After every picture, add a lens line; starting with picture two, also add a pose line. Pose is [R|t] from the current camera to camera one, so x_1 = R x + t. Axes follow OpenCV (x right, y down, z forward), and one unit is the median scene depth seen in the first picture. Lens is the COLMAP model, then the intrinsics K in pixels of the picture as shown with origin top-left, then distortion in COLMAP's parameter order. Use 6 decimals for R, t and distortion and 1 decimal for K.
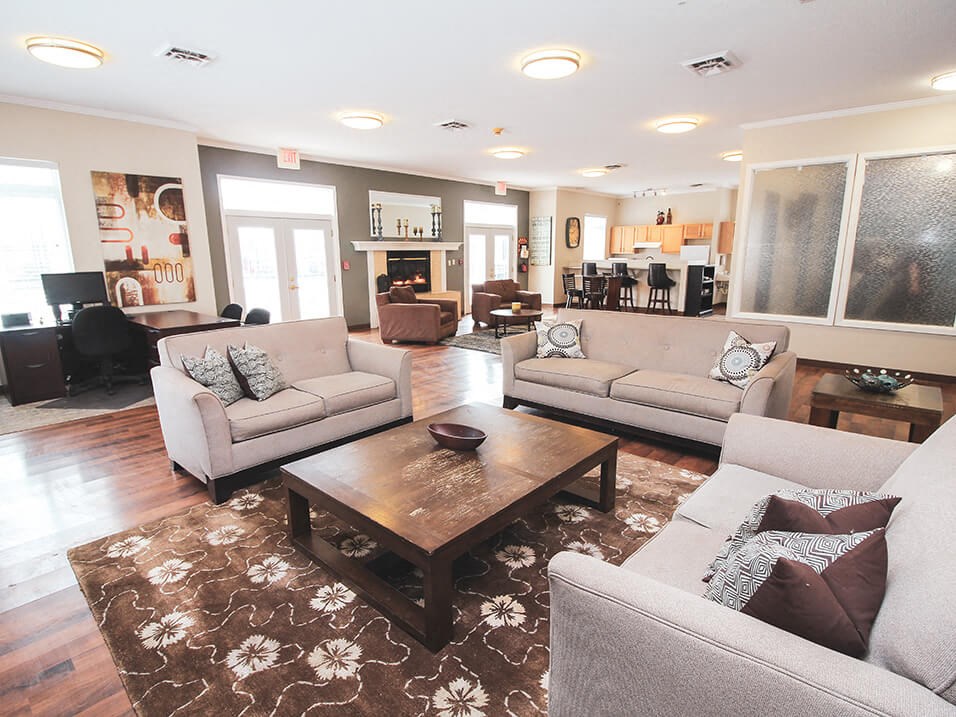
lens RADIAL K [[505.4, 0, 478.0], [0, 505.4, 358.5], [0, 0, 1]] dist [-0.001381, -0.000422]
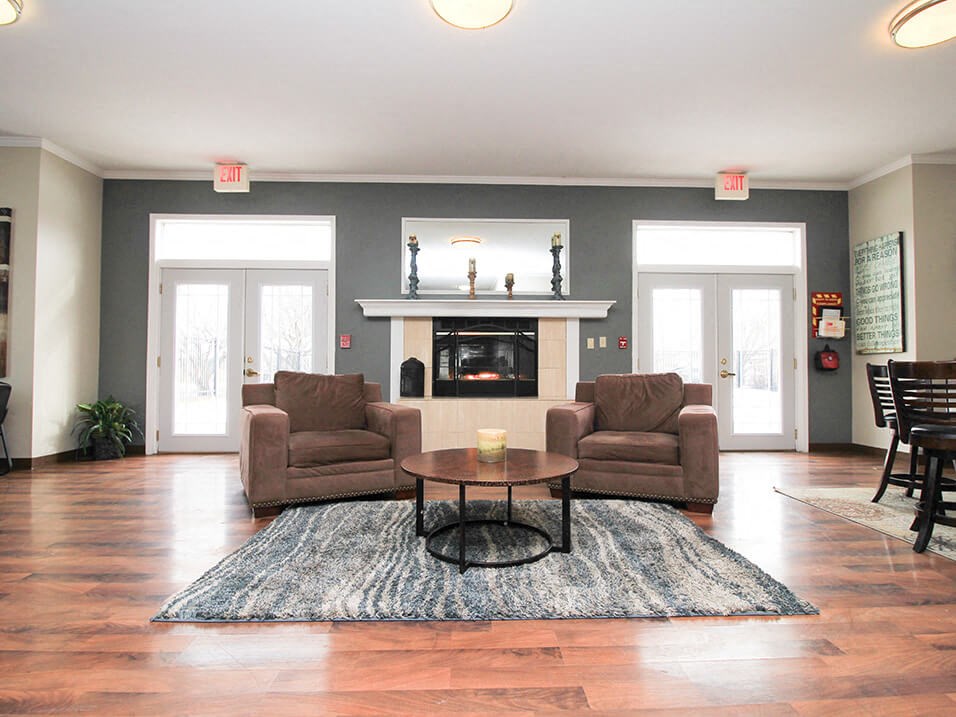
lens RADIAL K [[505.4, 0, 478.0], [0, 505.4, 358.5], [0, 0, 1]] dist [-0.001381, -0.000422]
pose [[0.682277, -0.015360, -0.730933, 0.245480], [-0.159184, 0.972672, -0.169027, -0.074891], [0.713554, 0.231677, 0.661186, 0.619714]]
